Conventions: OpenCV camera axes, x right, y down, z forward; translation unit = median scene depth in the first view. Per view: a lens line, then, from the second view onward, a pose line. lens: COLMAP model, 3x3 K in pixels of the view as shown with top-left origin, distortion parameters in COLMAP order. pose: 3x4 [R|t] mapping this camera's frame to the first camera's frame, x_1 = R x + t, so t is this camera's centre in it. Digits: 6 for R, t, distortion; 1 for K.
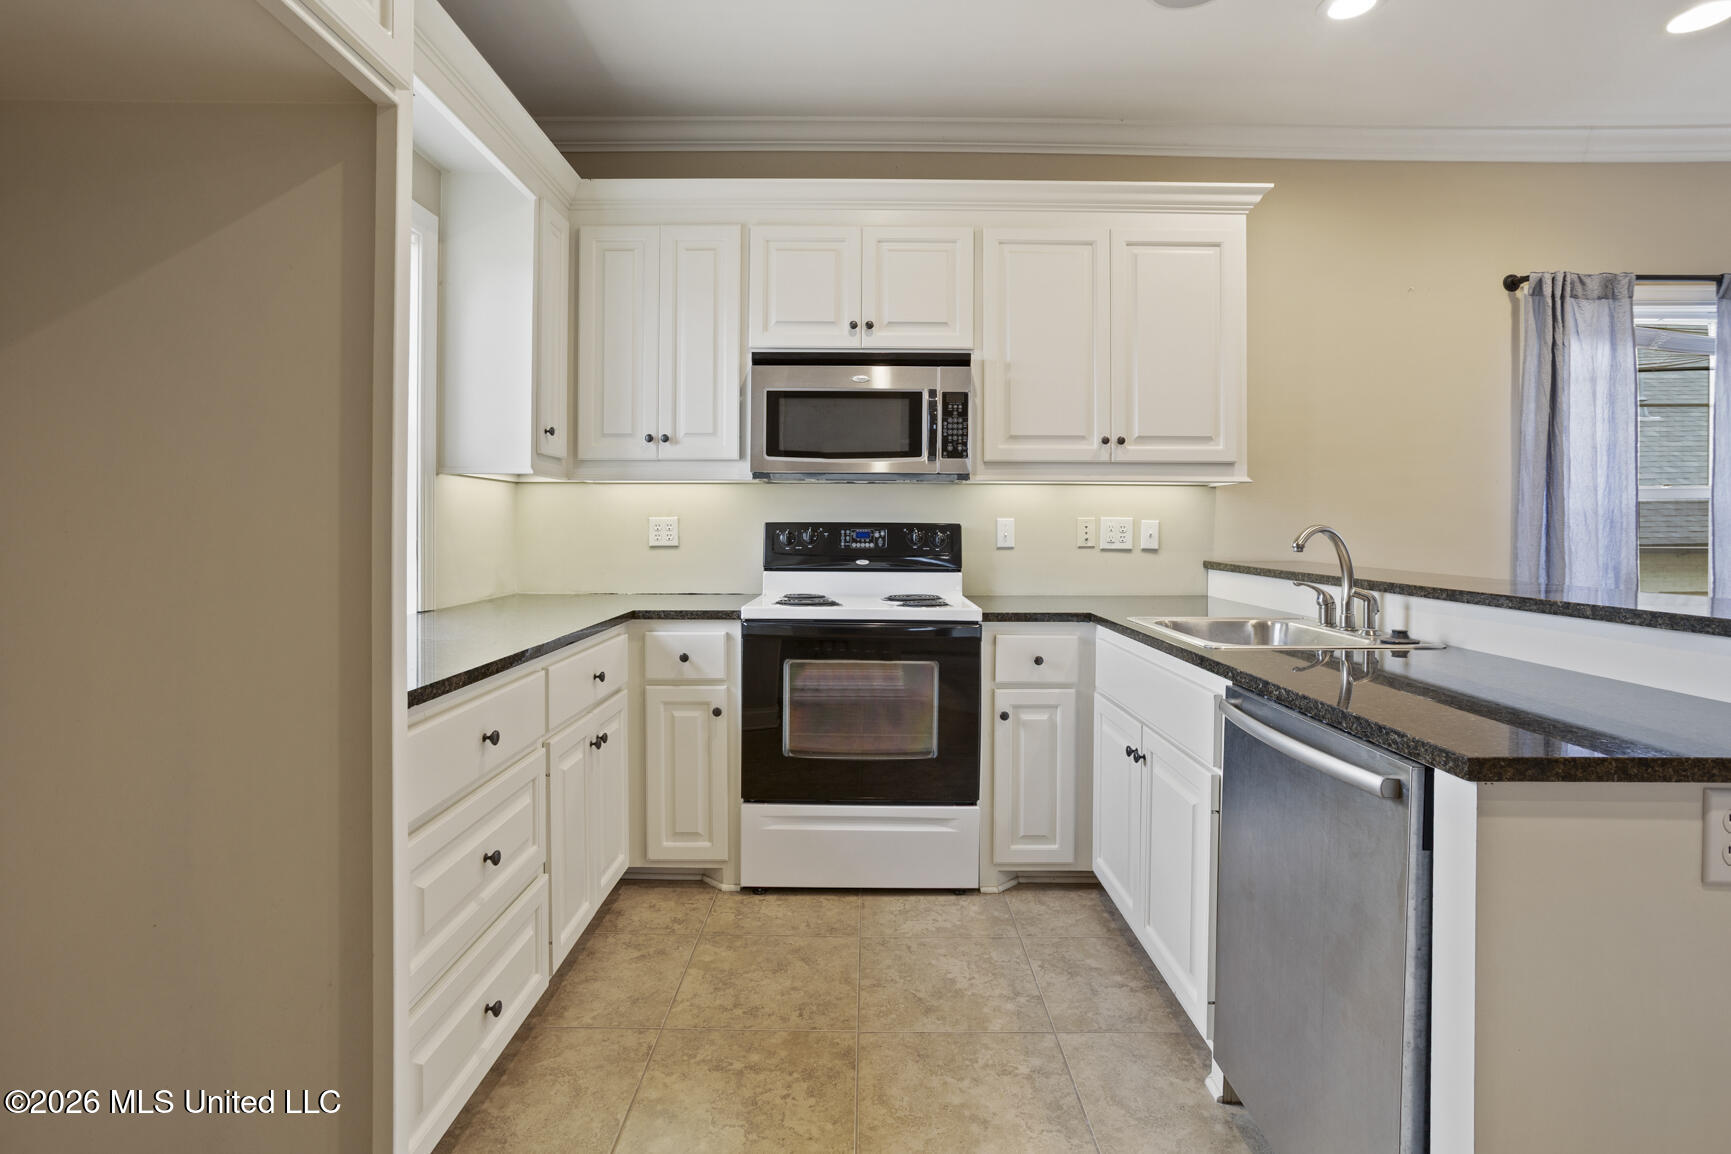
lens RADIAL K [[840.9, 0, 866.9], [0, 840.9, 530.8], [0, 0, 1]] dist [-0.039029, 0.002366]
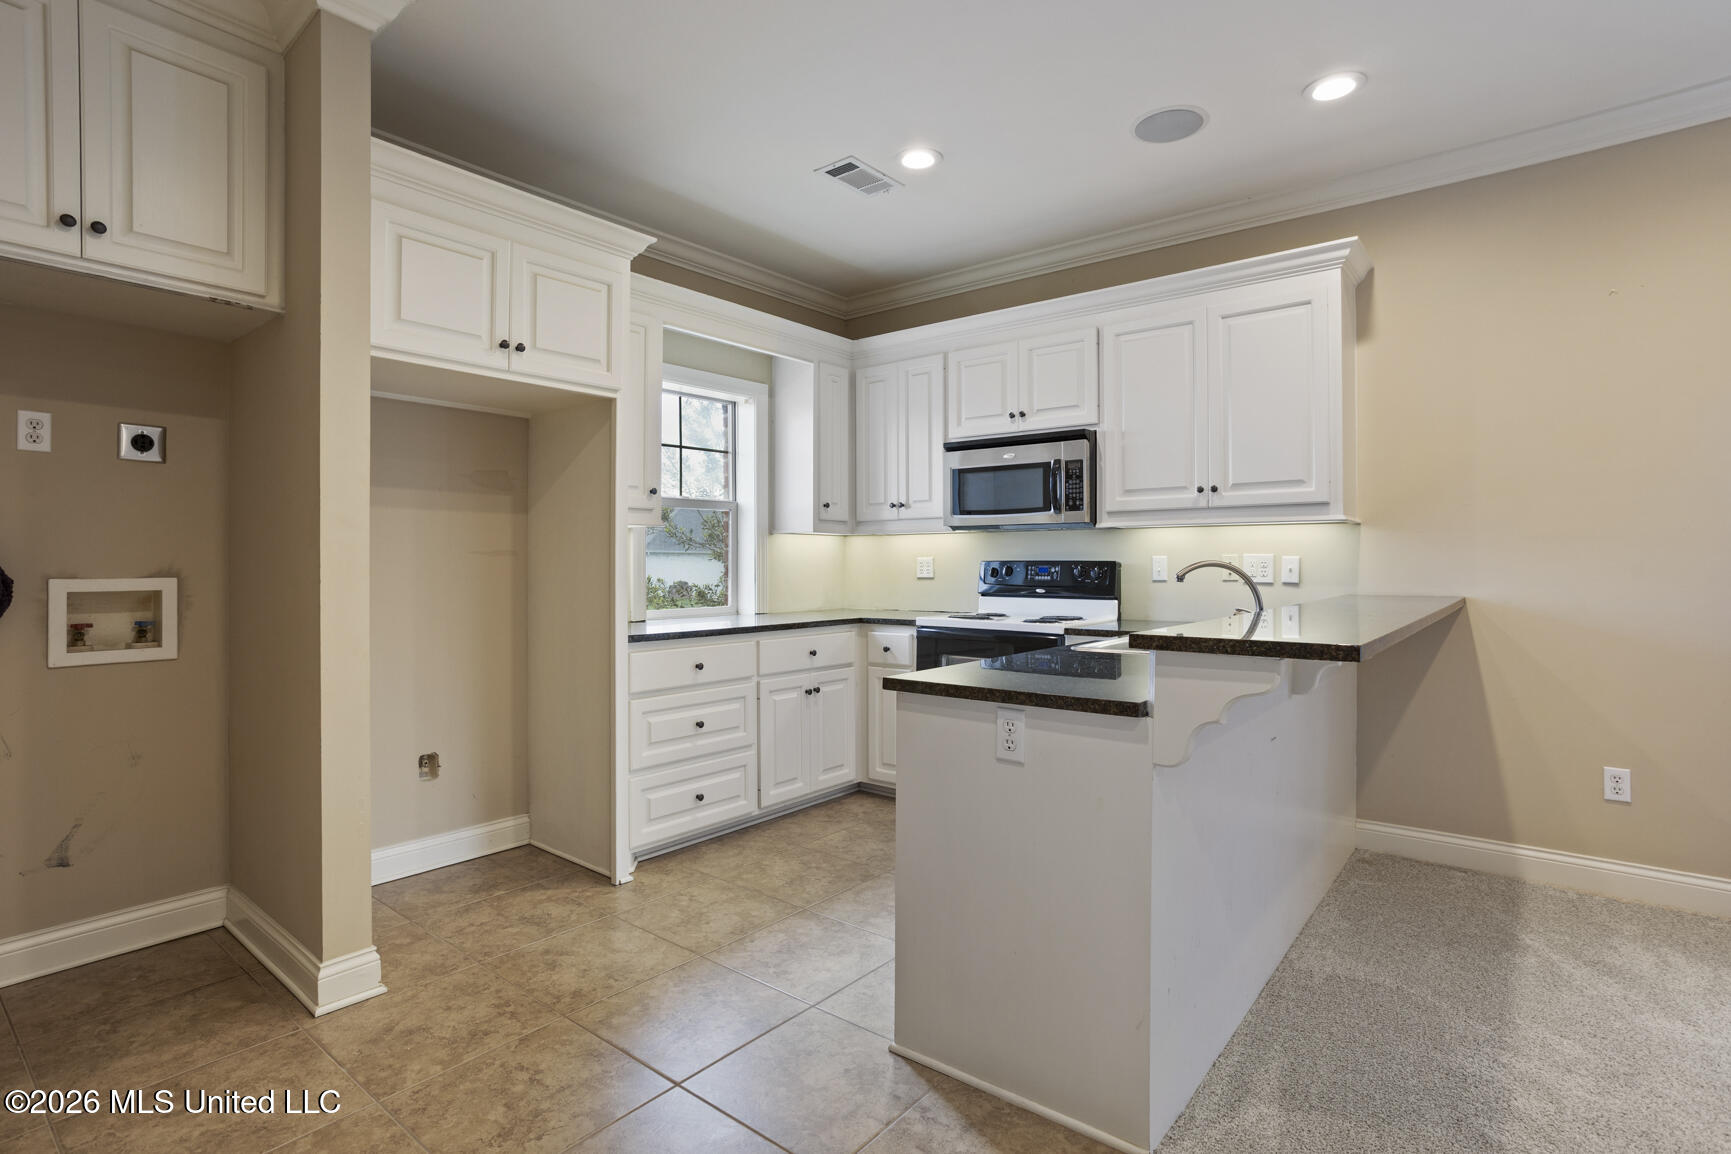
lens RADIAL K [[840.9, 0, 863.1], [0, 840.9, 569.6], [0, 0, 1]] dist [-0.039029, 0.002366]
pose [[0.780565, -0.000390, -0.625074, 0.642316], [0.002722, 0.999992, 0.002775, -0.000008], [0.625068, -0.003868, 0.780560, -0.209571]]
